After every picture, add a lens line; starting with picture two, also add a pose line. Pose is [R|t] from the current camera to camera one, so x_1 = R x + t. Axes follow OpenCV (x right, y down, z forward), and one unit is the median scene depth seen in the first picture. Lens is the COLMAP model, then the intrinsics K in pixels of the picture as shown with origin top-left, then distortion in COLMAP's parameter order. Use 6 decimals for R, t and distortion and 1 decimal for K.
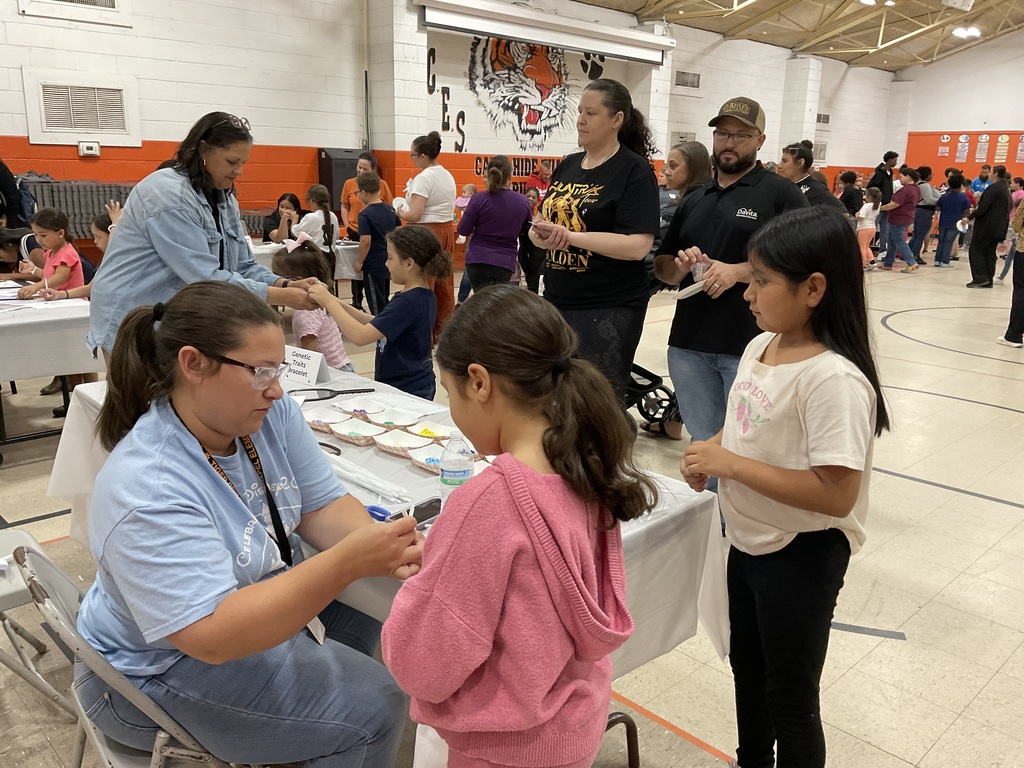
lens RADIAL K [[862.4, 0, 514.6], [0, 862.4, 400.0], [0, 0, 1]] dist [0.001688, -0.054747]
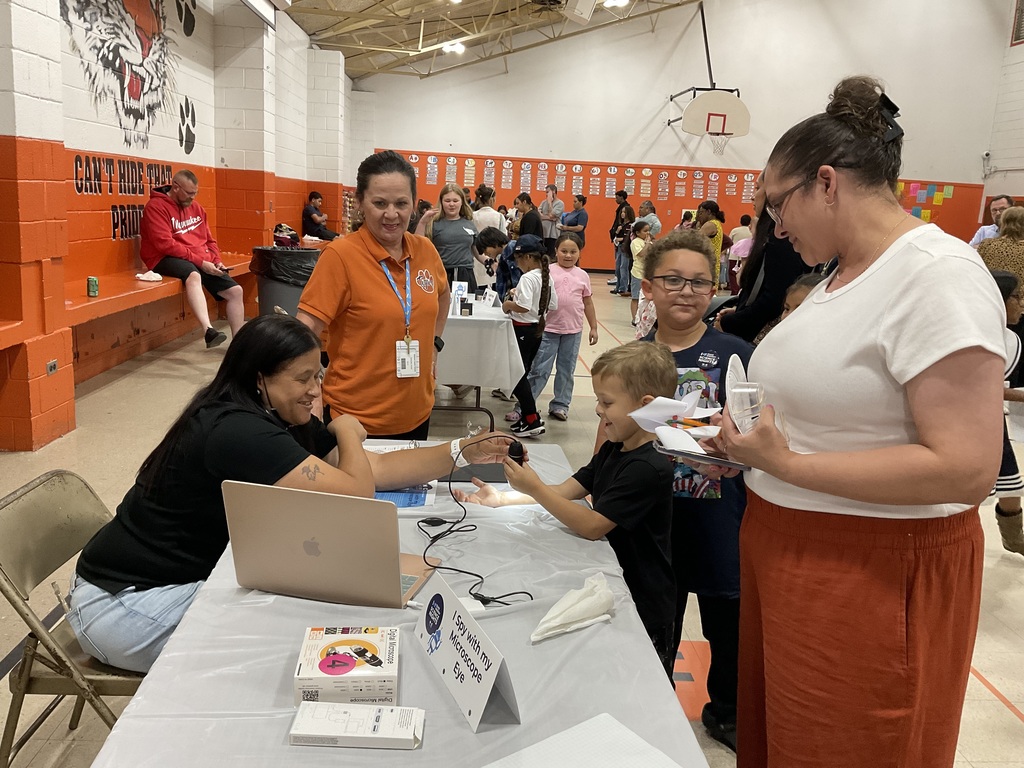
lens RADIAL K [[862.4, 0, 514.6], [0, 862.4, 400.0], [0, 0, 1]] dist [0.001688, -0.054747]
pose [[0.667492, -0.136716, 0.731959, -0.242992], [0.140180, 0.988496, 0.056799, -0.131791], [-0.731303, 0.064693, 0.678977, 0.476323]]
